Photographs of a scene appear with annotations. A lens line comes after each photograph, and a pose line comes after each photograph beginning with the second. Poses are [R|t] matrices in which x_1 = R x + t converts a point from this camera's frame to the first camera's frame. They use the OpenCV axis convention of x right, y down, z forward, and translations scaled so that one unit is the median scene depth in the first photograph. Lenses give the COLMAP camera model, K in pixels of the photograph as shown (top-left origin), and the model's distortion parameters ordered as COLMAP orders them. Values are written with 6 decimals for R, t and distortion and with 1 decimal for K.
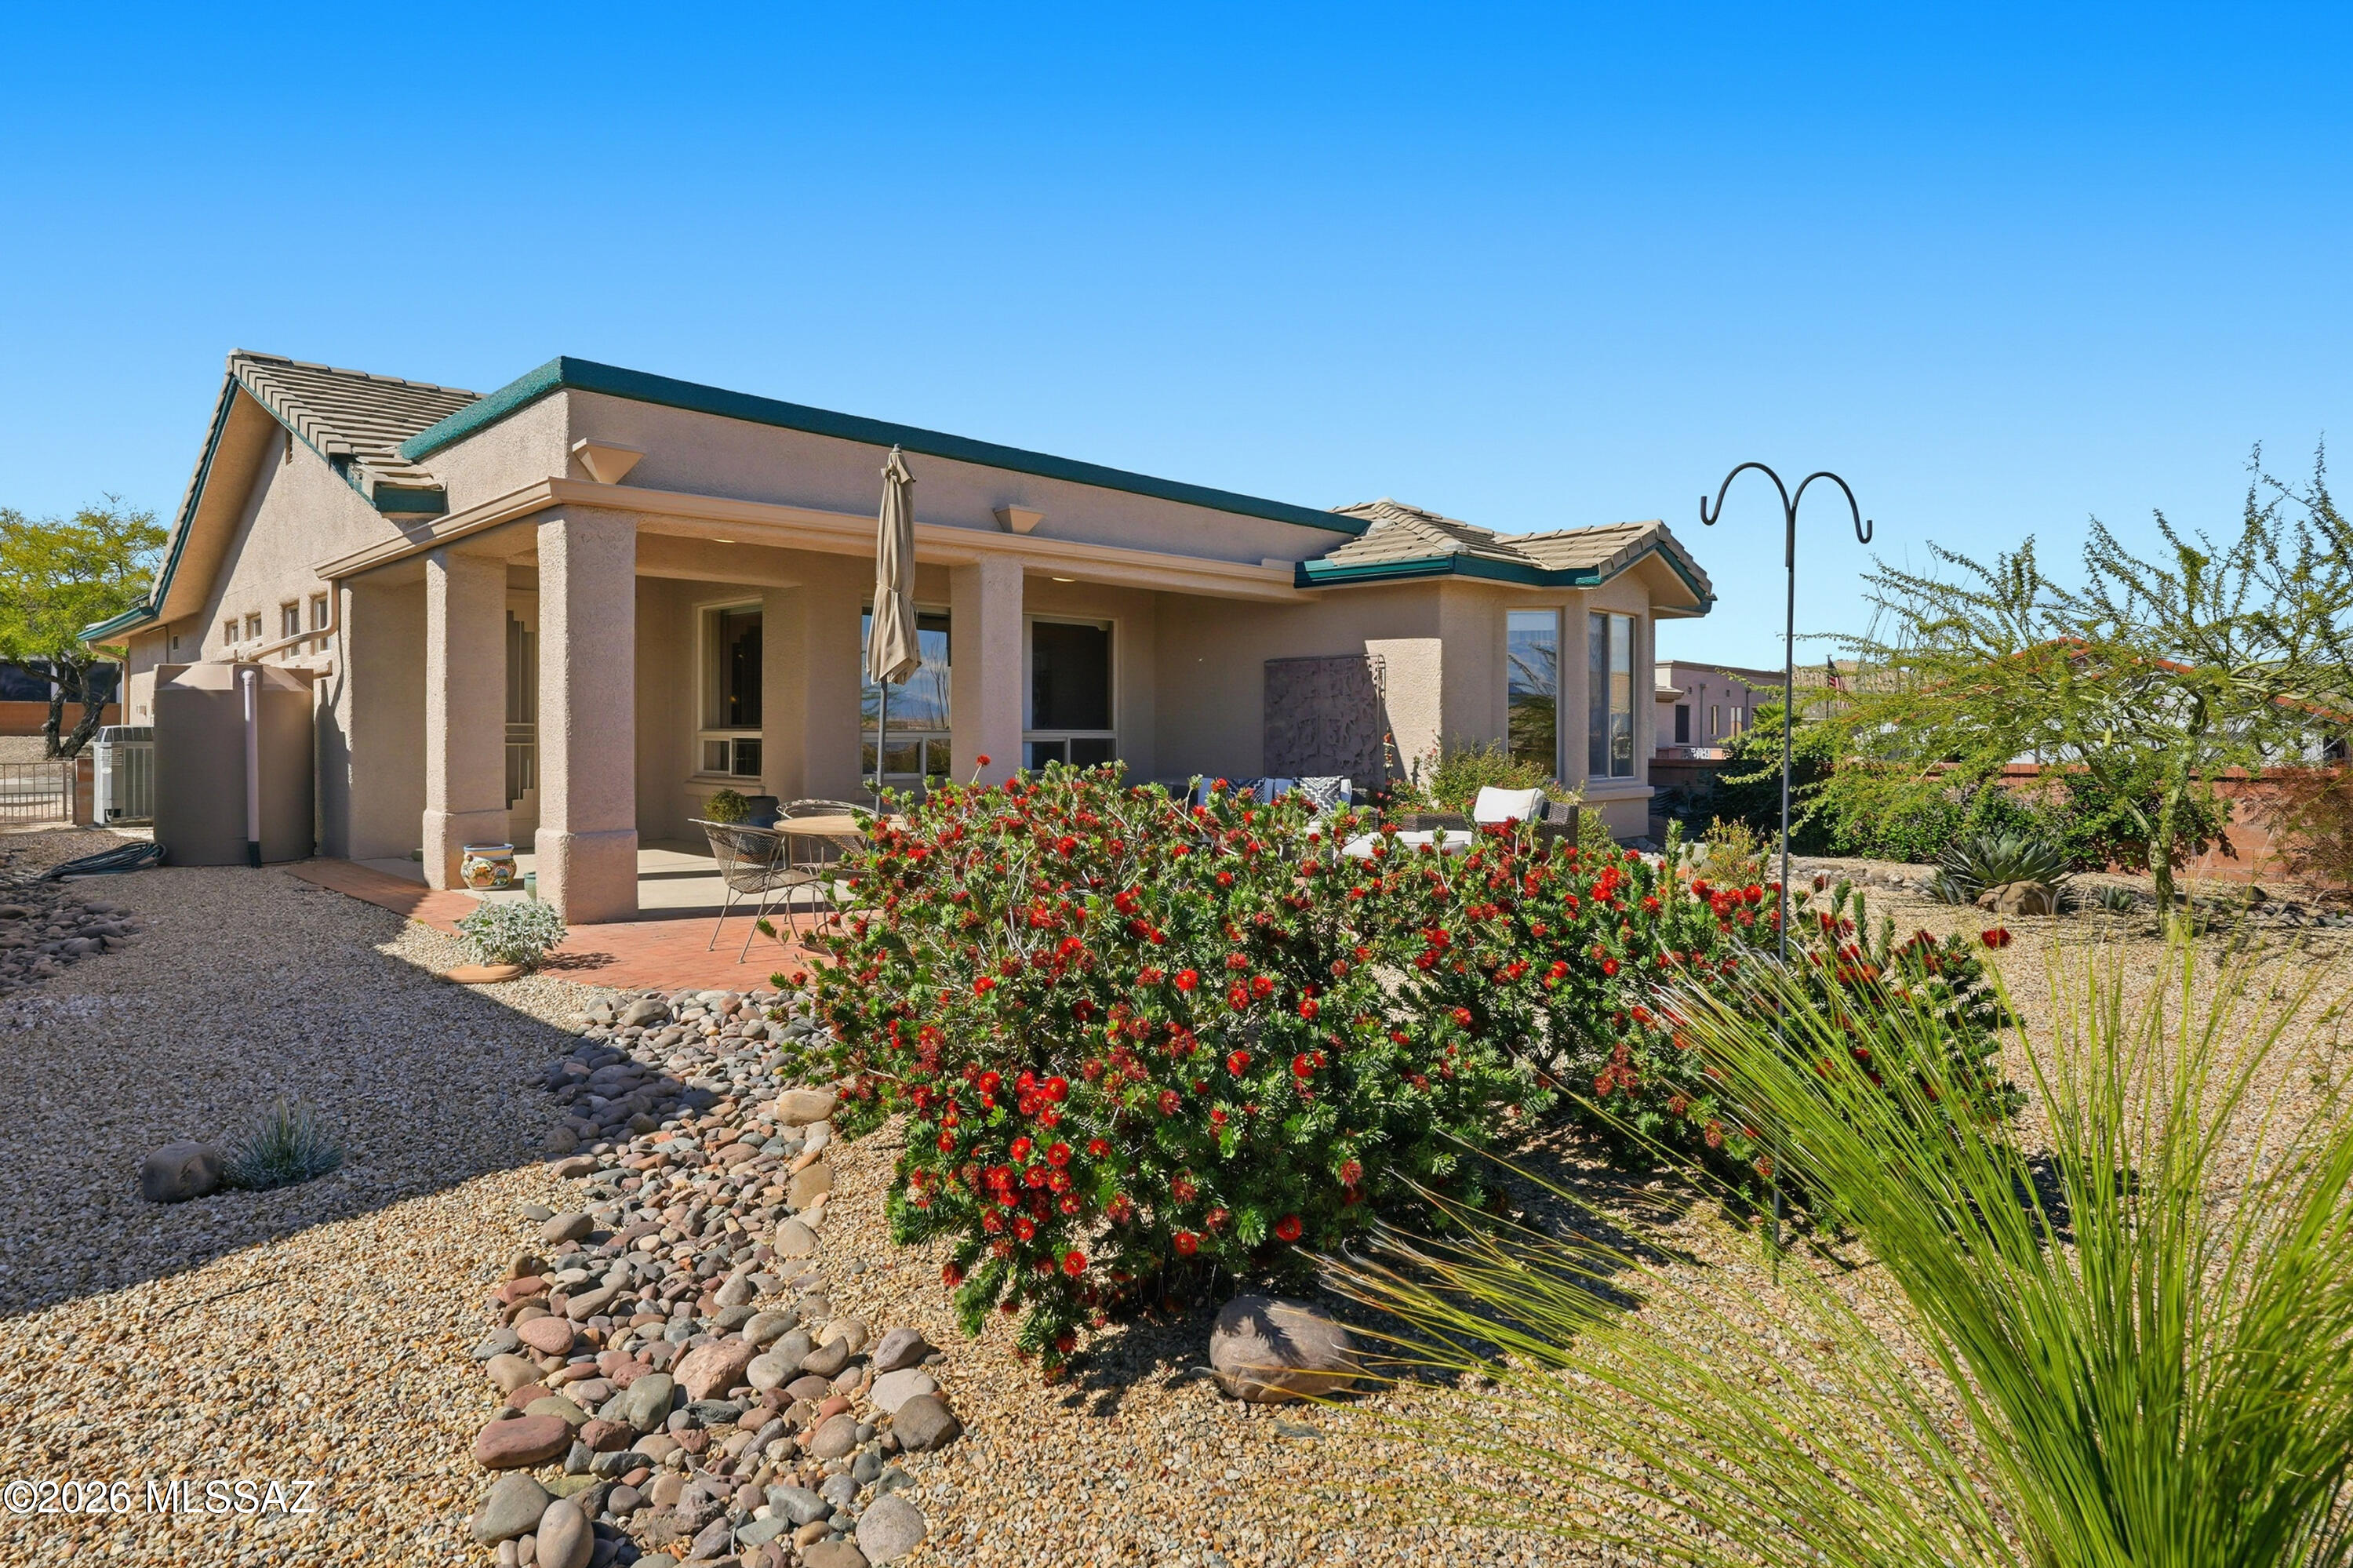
lens RADIAL K [[1268.6, 0, 1169.2], [0, 1268.6, 725.6], [0, 0, 1]] dist [-0.000975, -0.000057]
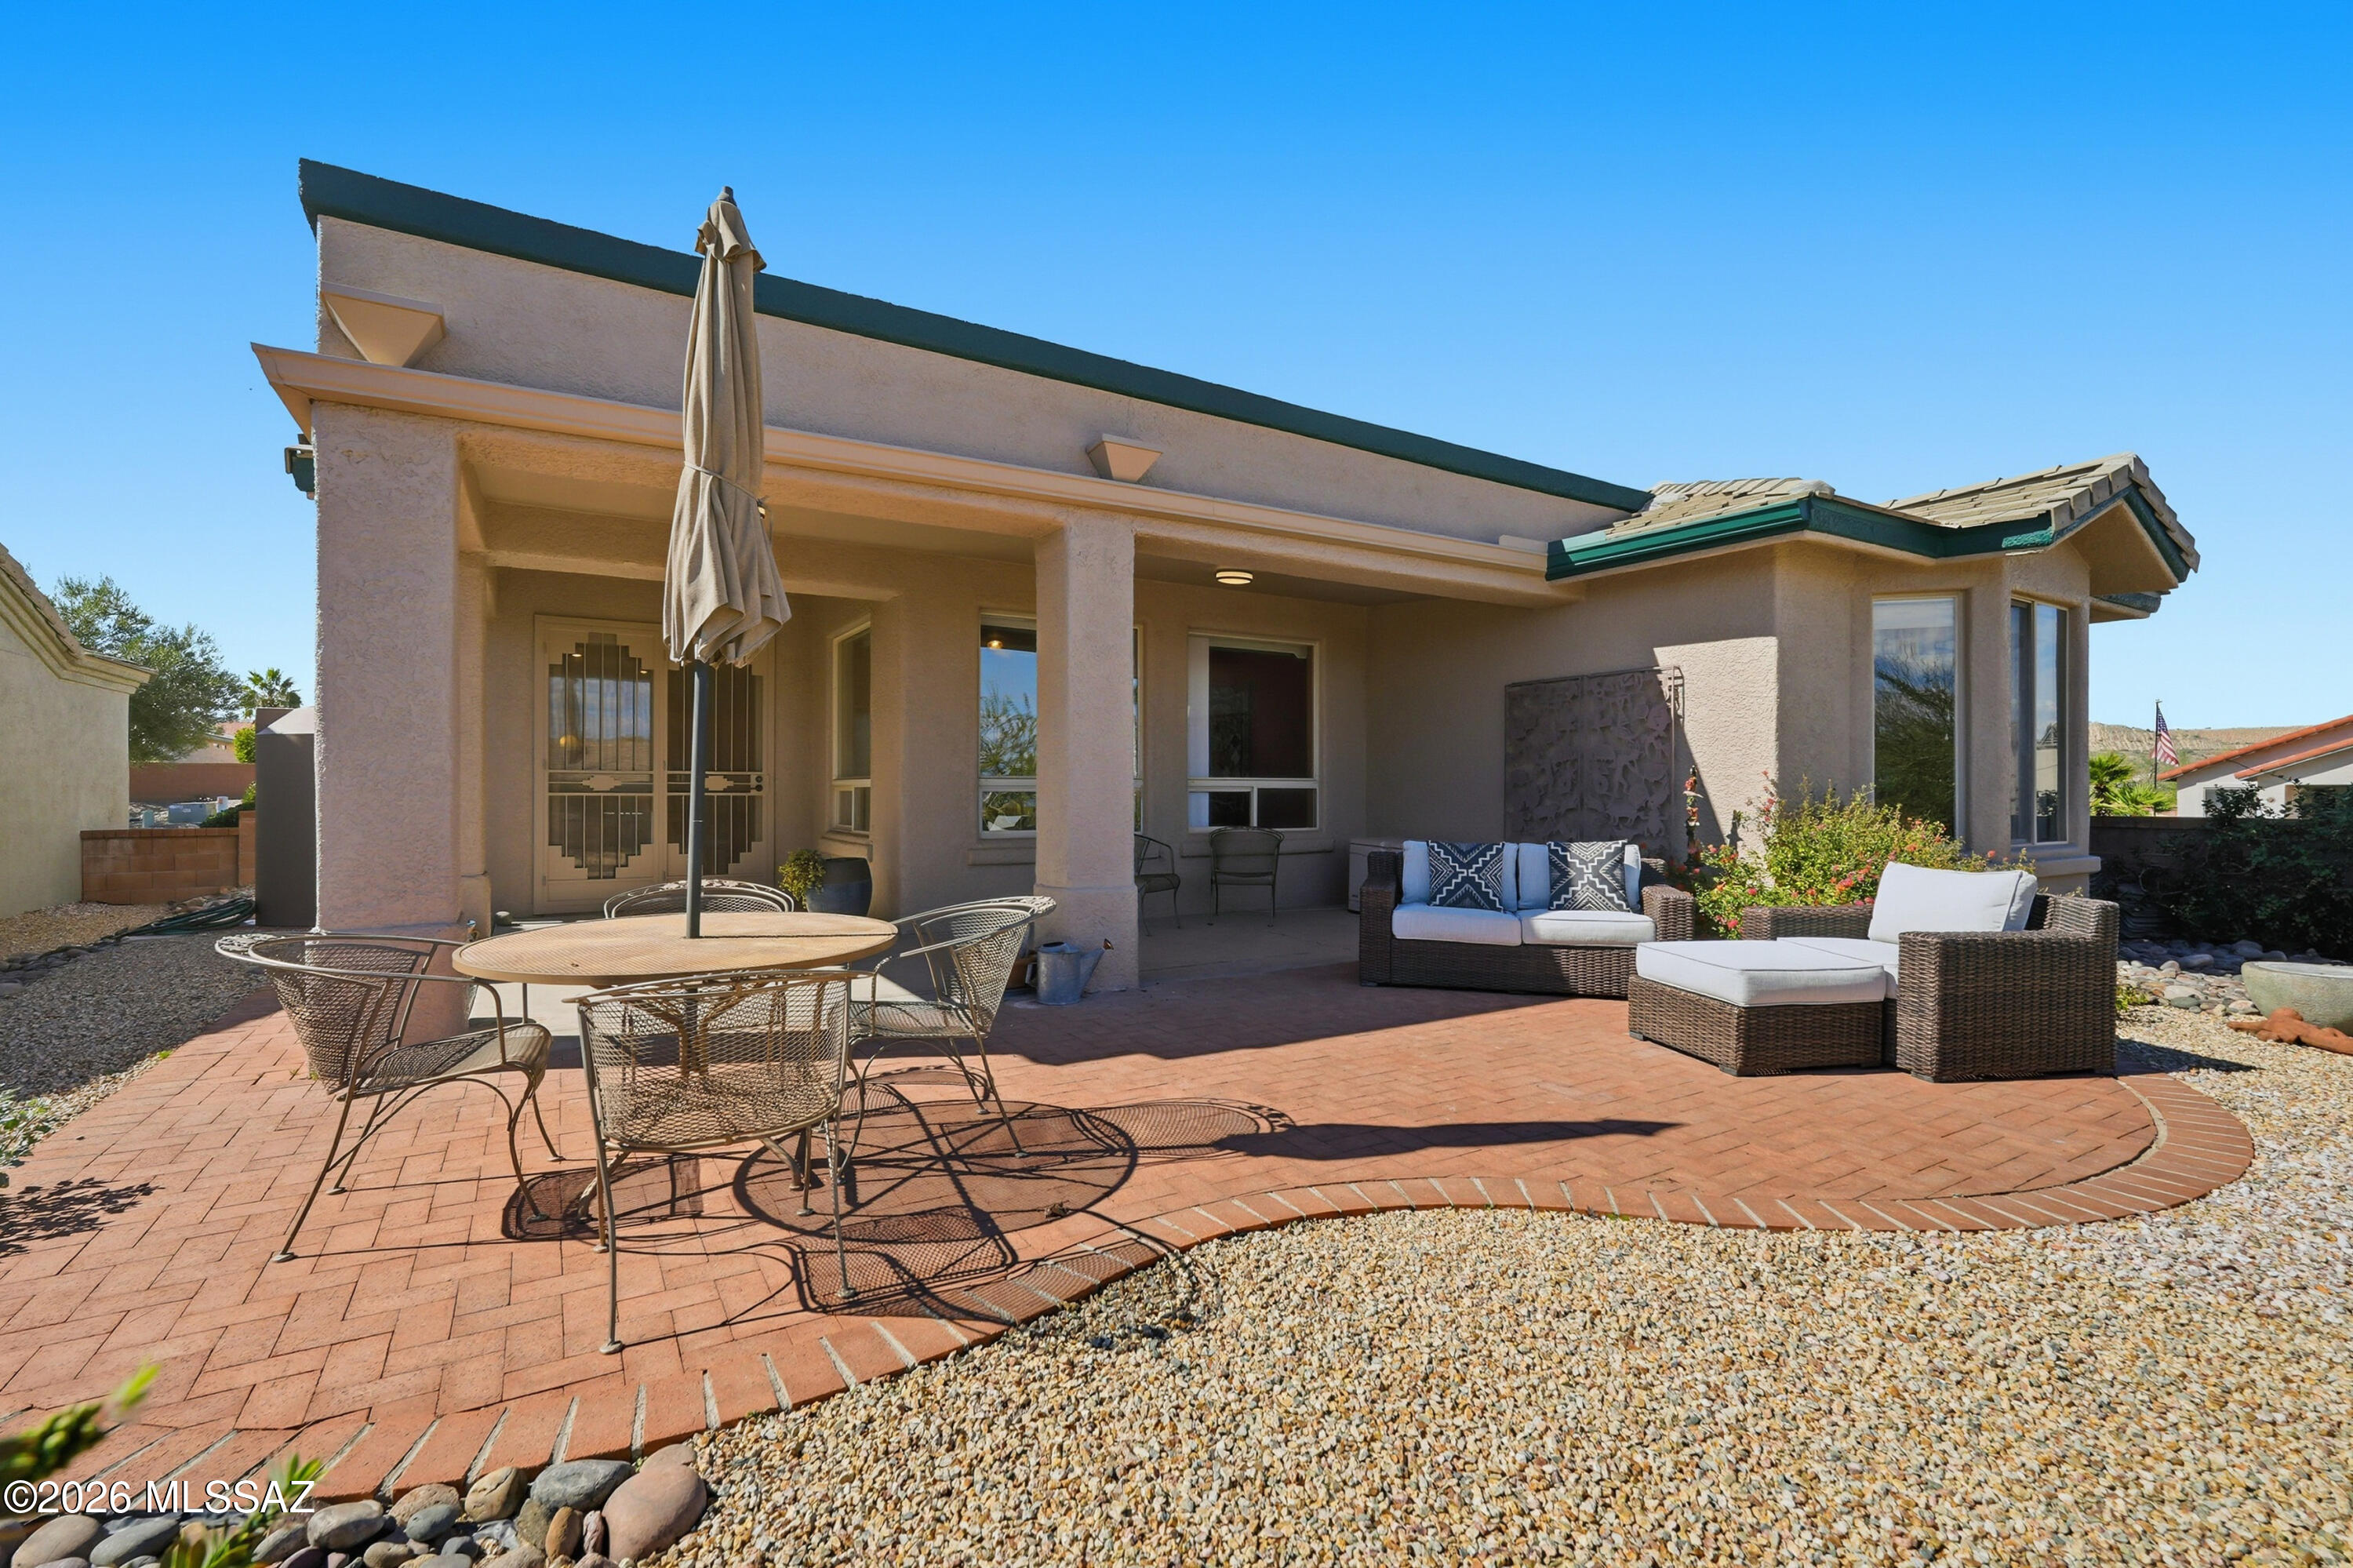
lens RADIAL K [[1047.3, 0, 1176.5], [0, 1047.3, 784.0], [0, 0, 1]] dist [-0.001814, 0.000425]
pose [[0.972729, -0.002707, -0.231927, 0.032247], [0.002575, 0.999996, -0.000869, 0.009337], [0.231929, 0.000248, 0.972733, 0.381175]]
